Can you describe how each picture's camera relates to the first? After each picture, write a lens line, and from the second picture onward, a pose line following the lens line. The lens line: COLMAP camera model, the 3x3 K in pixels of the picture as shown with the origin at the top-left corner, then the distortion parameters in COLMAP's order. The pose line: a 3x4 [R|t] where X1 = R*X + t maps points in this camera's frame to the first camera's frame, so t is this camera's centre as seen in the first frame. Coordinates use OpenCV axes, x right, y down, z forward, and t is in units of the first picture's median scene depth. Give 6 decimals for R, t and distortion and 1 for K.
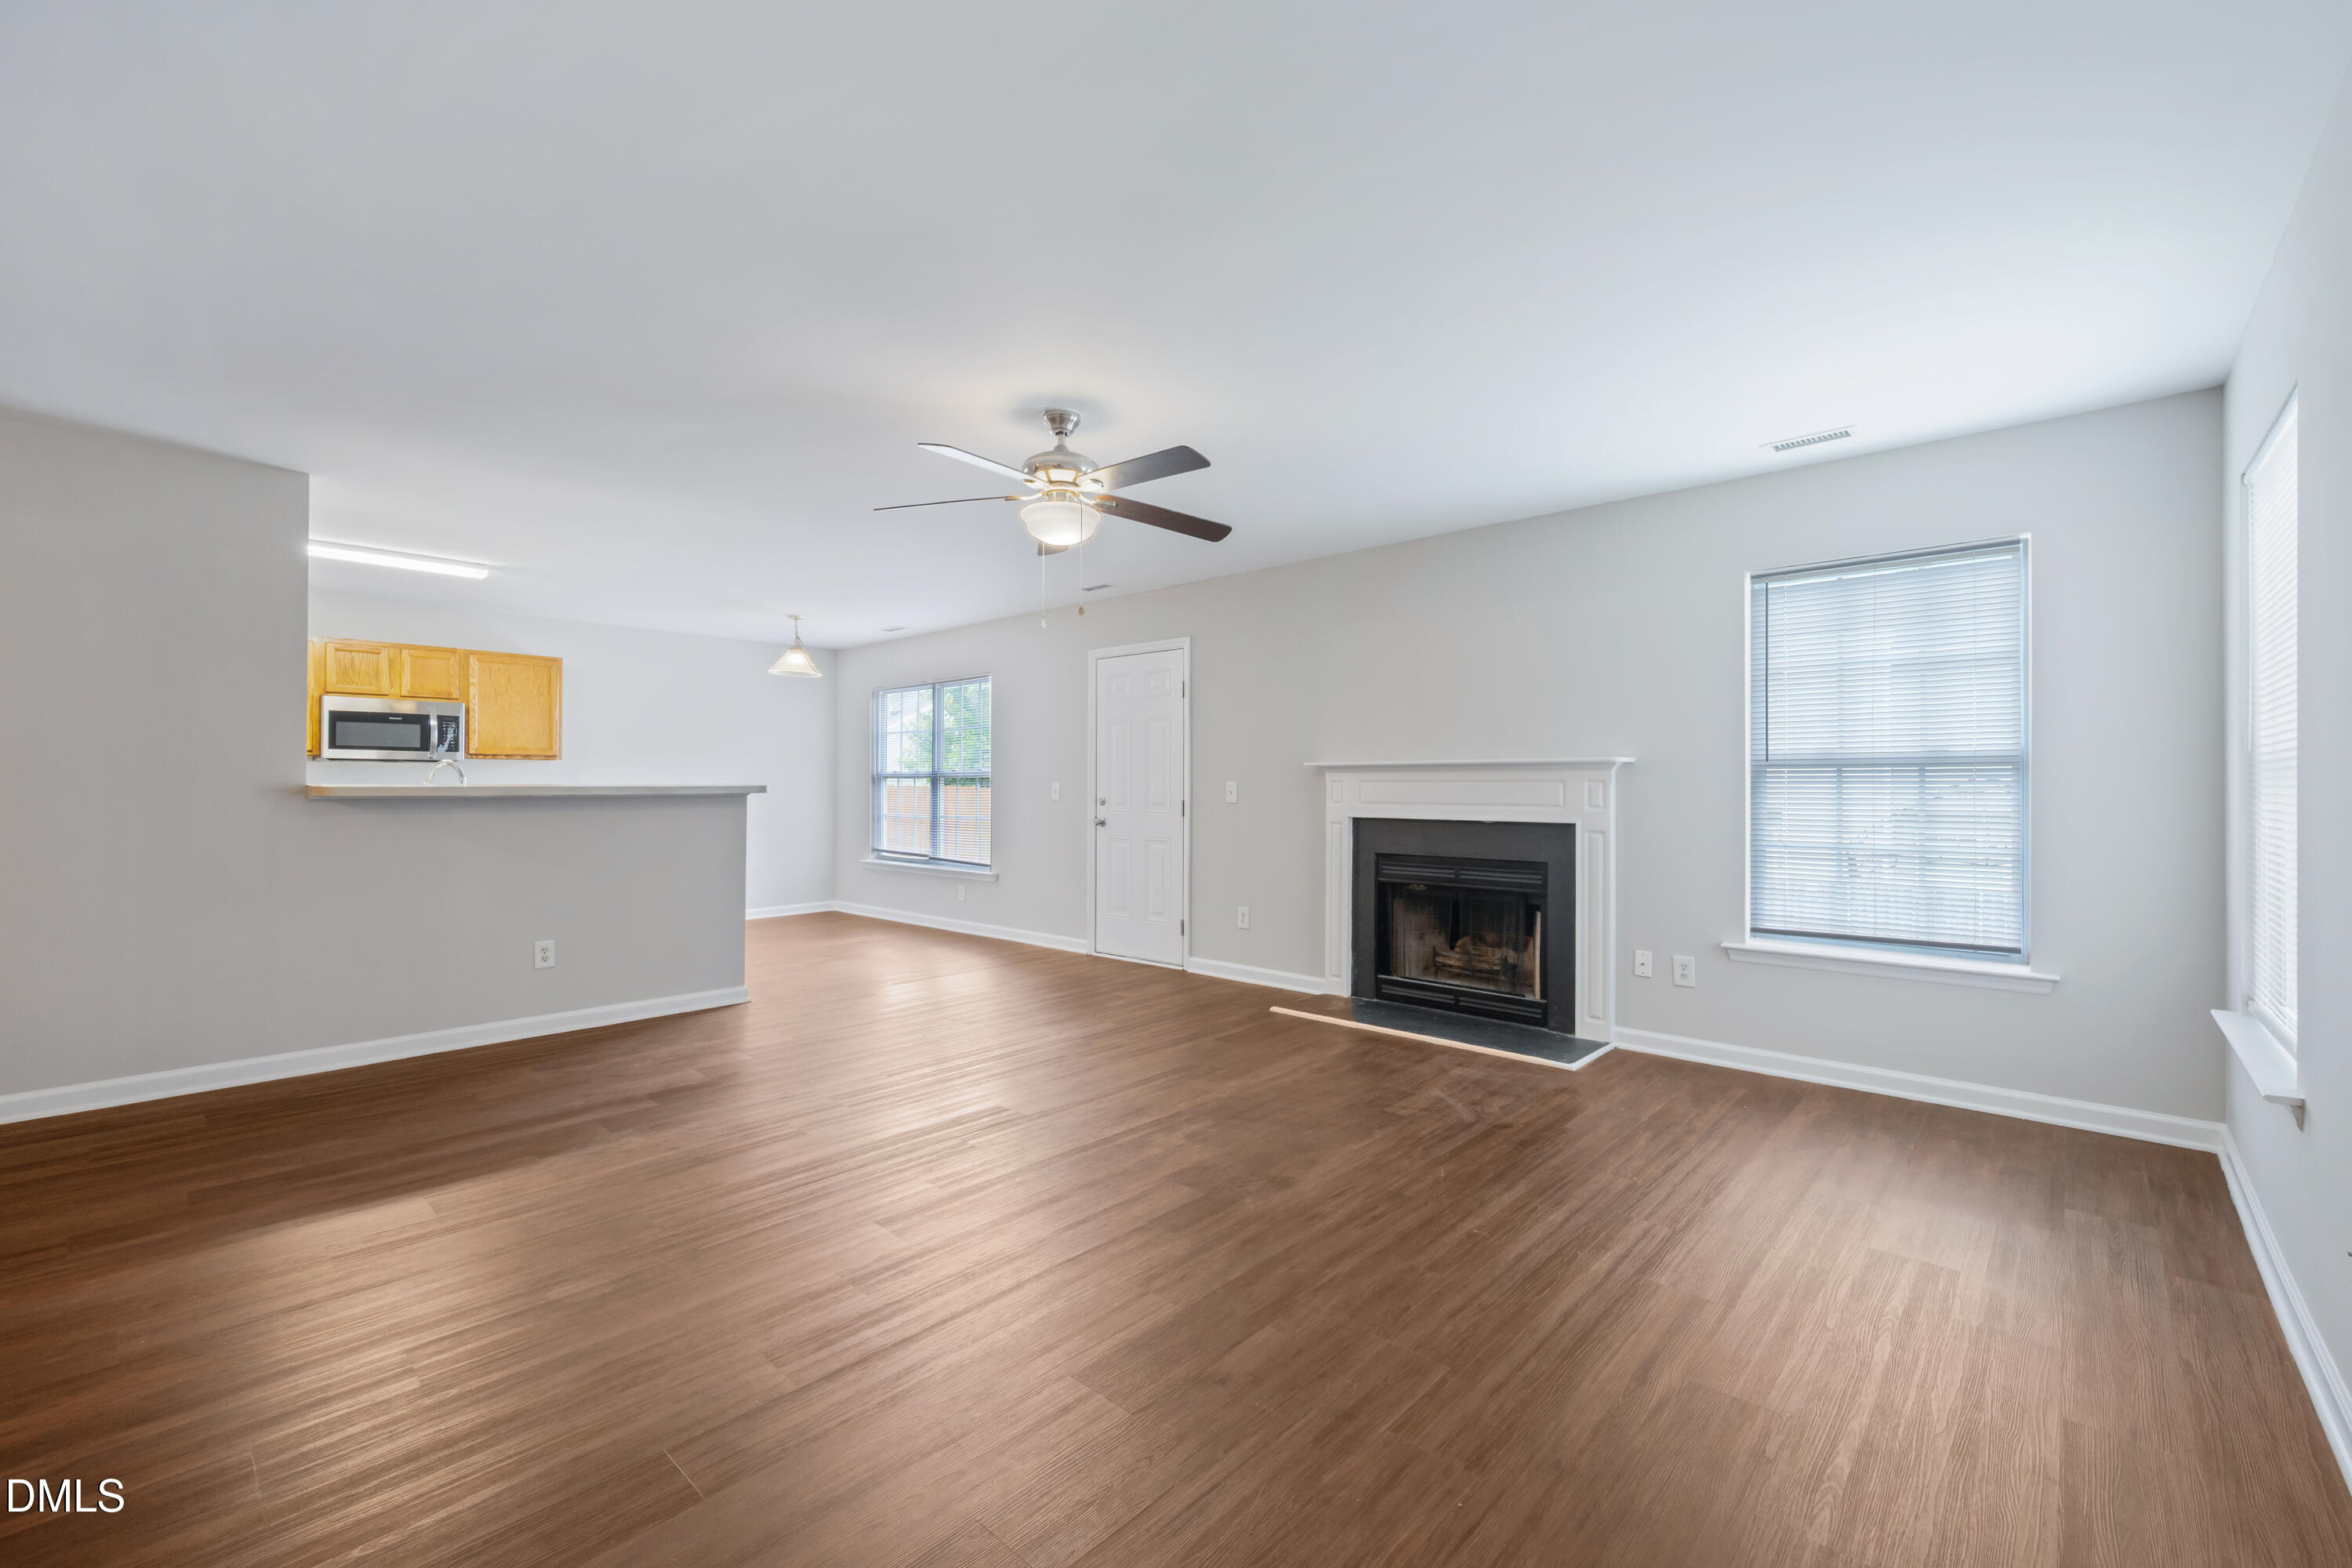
lens RADIAL K [[972.3, 0, 1166.4], [0, 972.3, 778.7], [0, 0, 1]] dist [-0.001144, 0.000416]
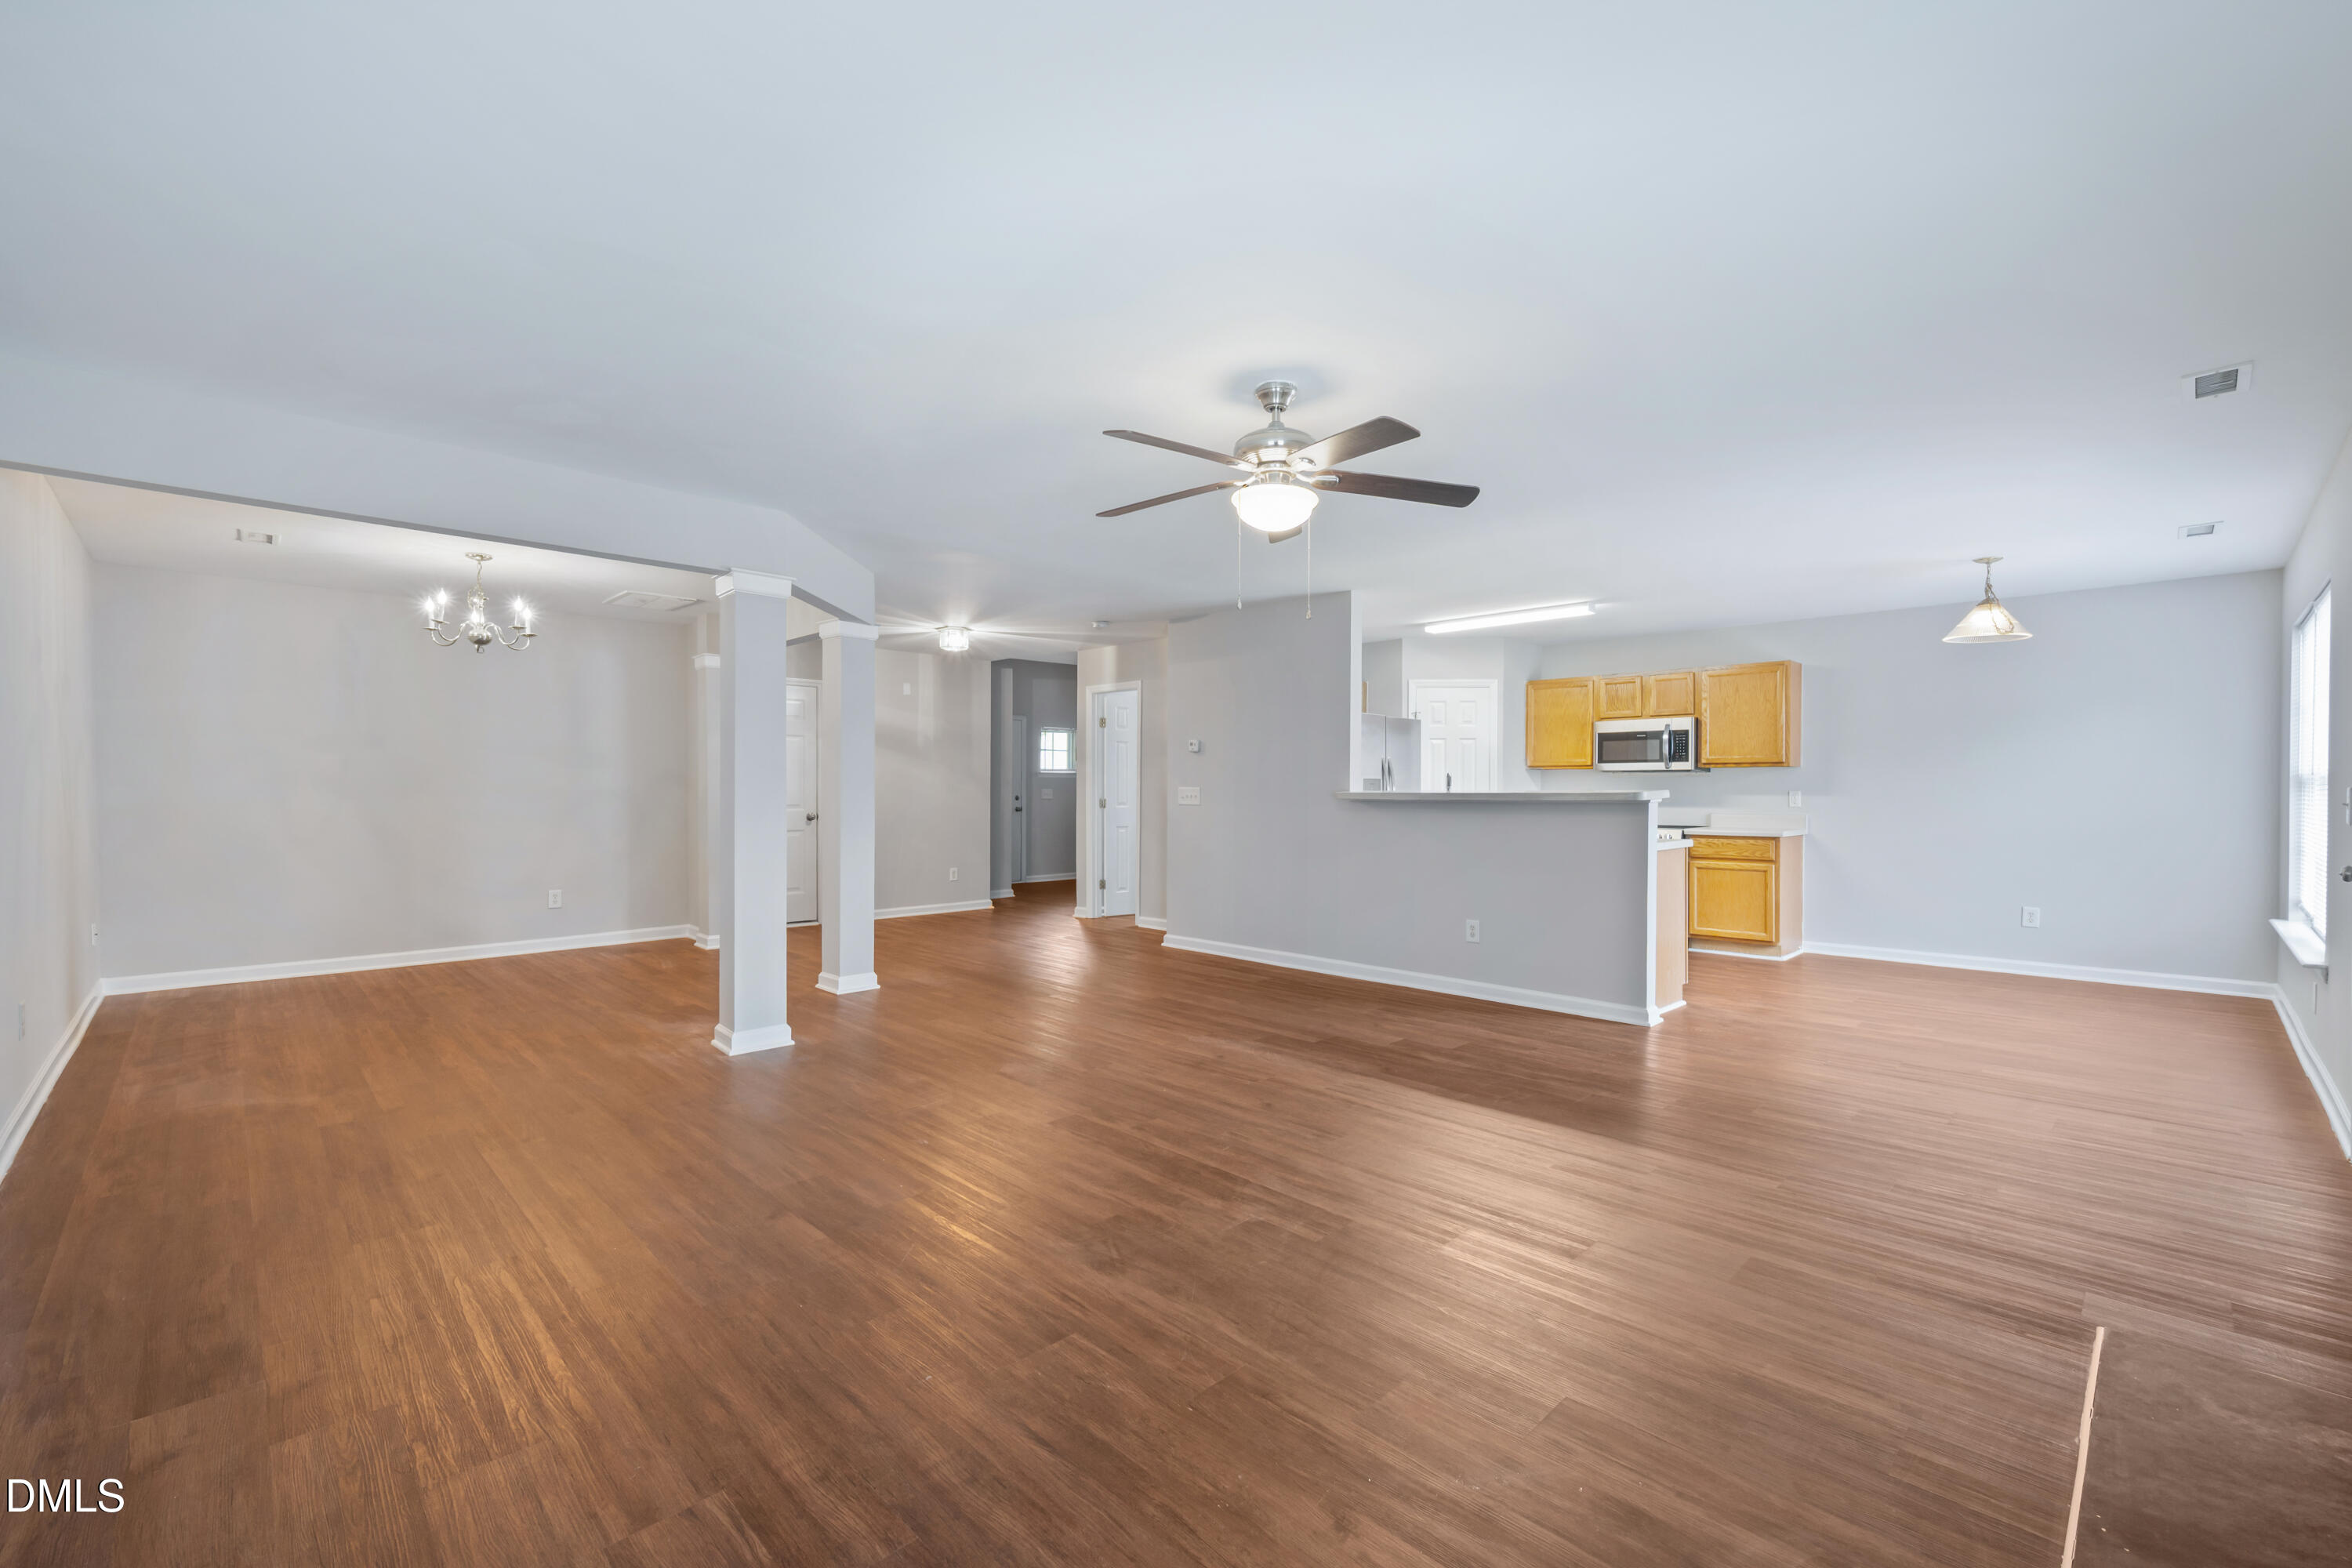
lens RADIAL K [[972.3, 0, 1161.8], [0, 972.3, 789.1], [0, 0, 1]] dist [-0.001144, 0.000416]
pose [[-0.050406, -0.001468, -0.998728, 0.552148], [0.004193, 0.999990, -0.001682, 0.003666], [0.998720, -0.004272, -0.050399, 0.629709]]
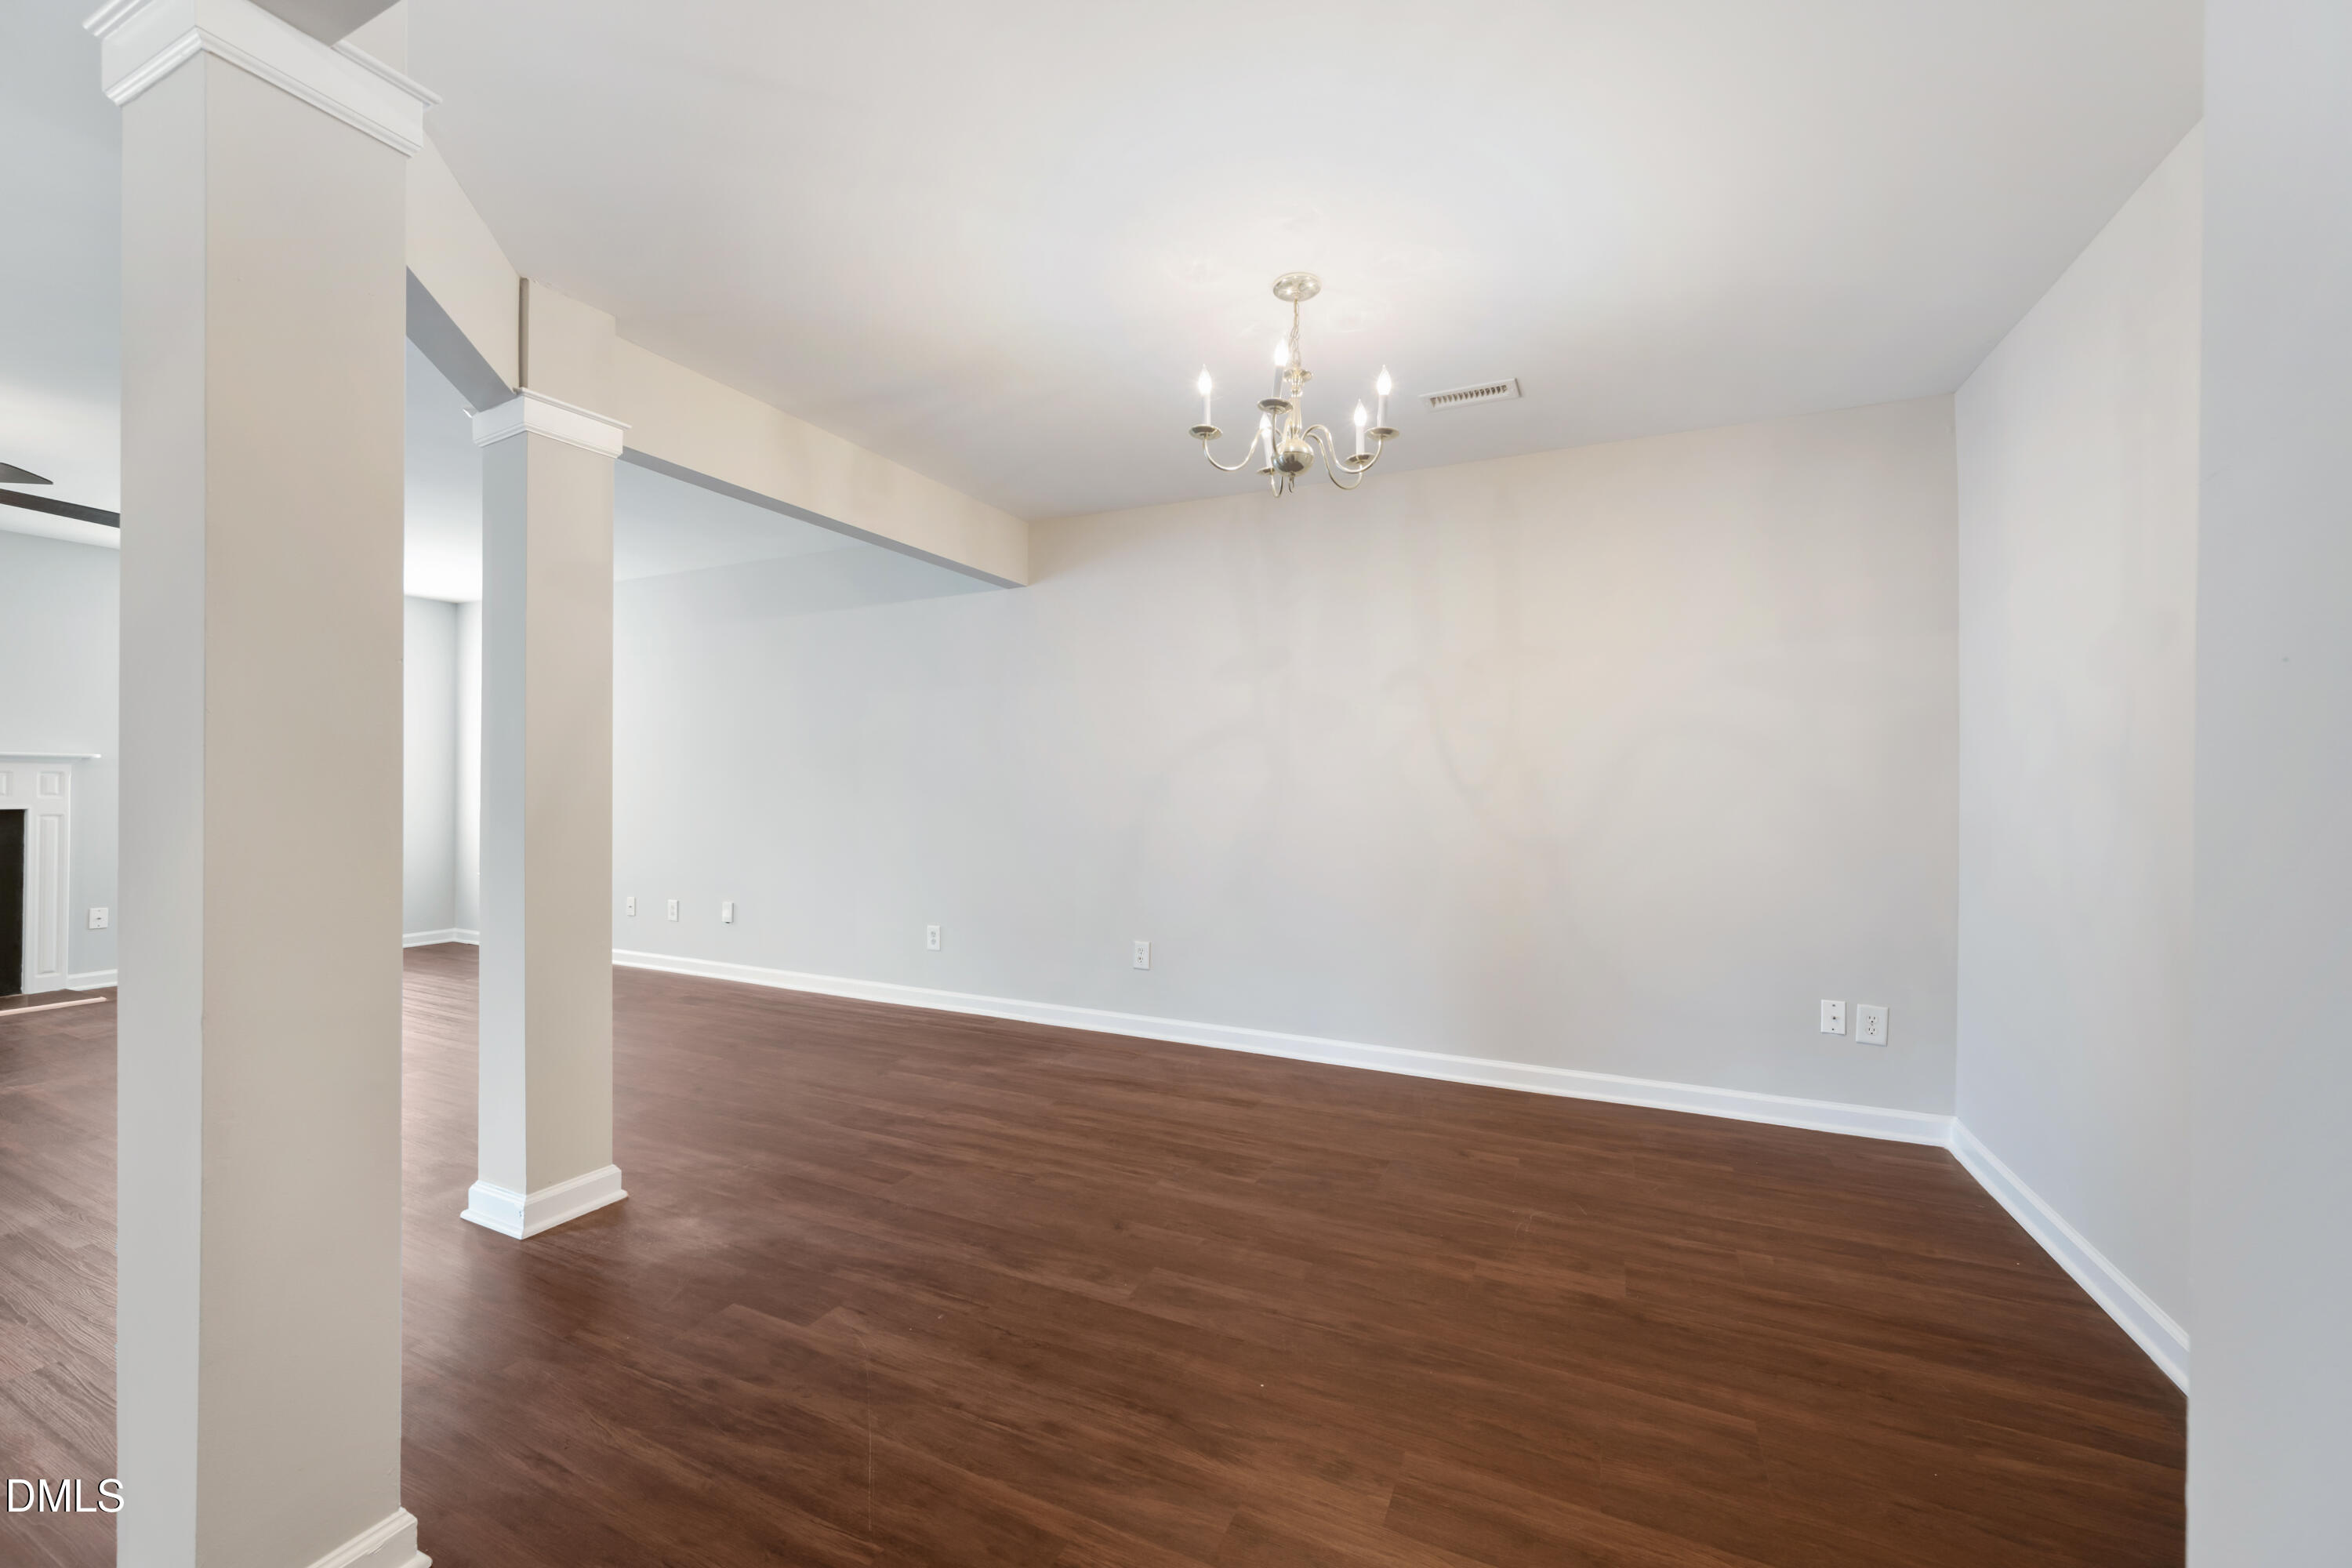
lens RADIAL K [[923.2, 0, 1165.0], [0, 923.2, 779.0], [0, 0, 1]] dist [-0.002221, 0.000170]
pose [[-0.288931, 0.008150, 0.957315, -0.923397], [-0.012452, 0.999847, -0.012271, 0.005769], [-0.957269, -0.015466, -0.288785, 0.021072]]
